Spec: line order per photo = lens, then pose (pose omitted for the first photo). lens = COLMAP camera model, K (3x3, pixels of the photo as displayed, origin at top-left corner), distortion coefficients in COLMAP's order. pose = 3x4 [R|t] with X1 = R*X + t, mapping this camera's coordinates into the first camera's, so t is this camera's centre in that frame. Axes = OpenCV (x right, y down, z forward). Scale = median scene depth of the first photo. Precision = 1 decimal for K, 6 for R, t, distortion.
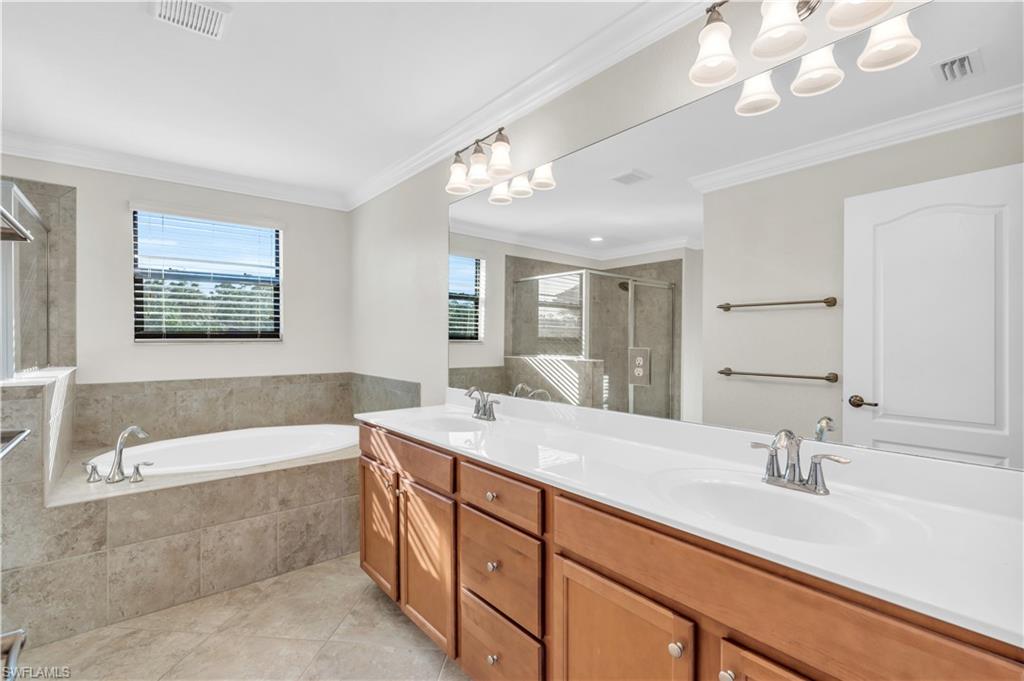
lens RADIAL K [[465.1, 0, 512.6], [0, 465.1, 338.5], [0, 0, 1]] dist [-0.005897, 0.001487]
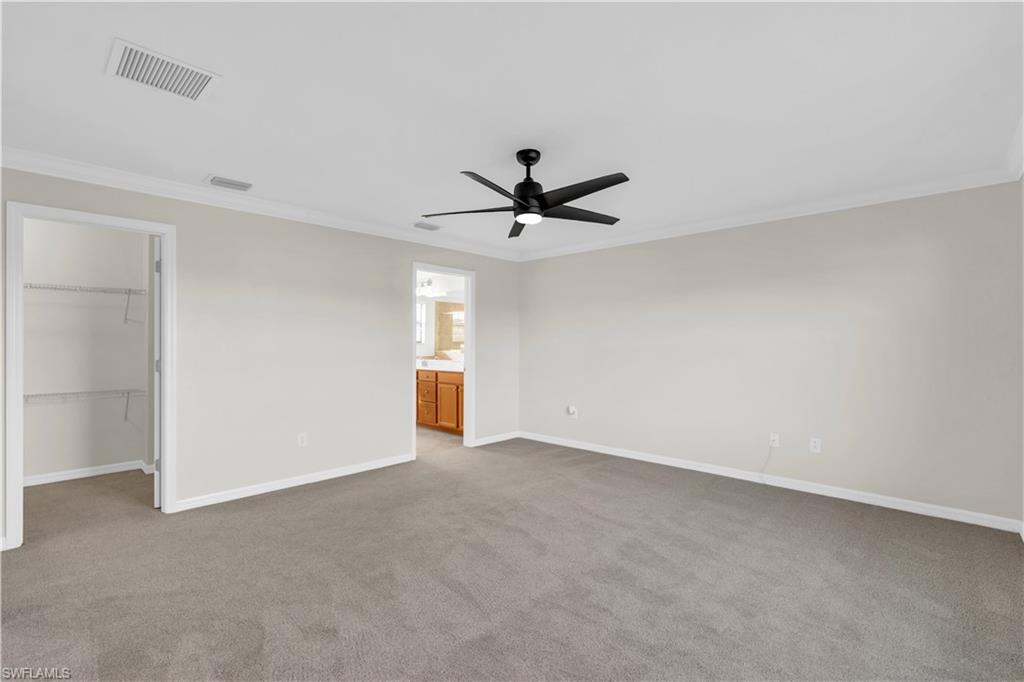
lens RADIAL K [[465.1, 0, 511.9], [0, 465.1, 341.2], [0, 0, 1]] dist [-0.005897, 0.001487]
pose [[0.992914, -0.008349, 0.118545, 0.074214], [0.009583, 0.999906, -0.009844, 0.016327], [-0.118451, 0.010910, 0.992900, -1.054200]]
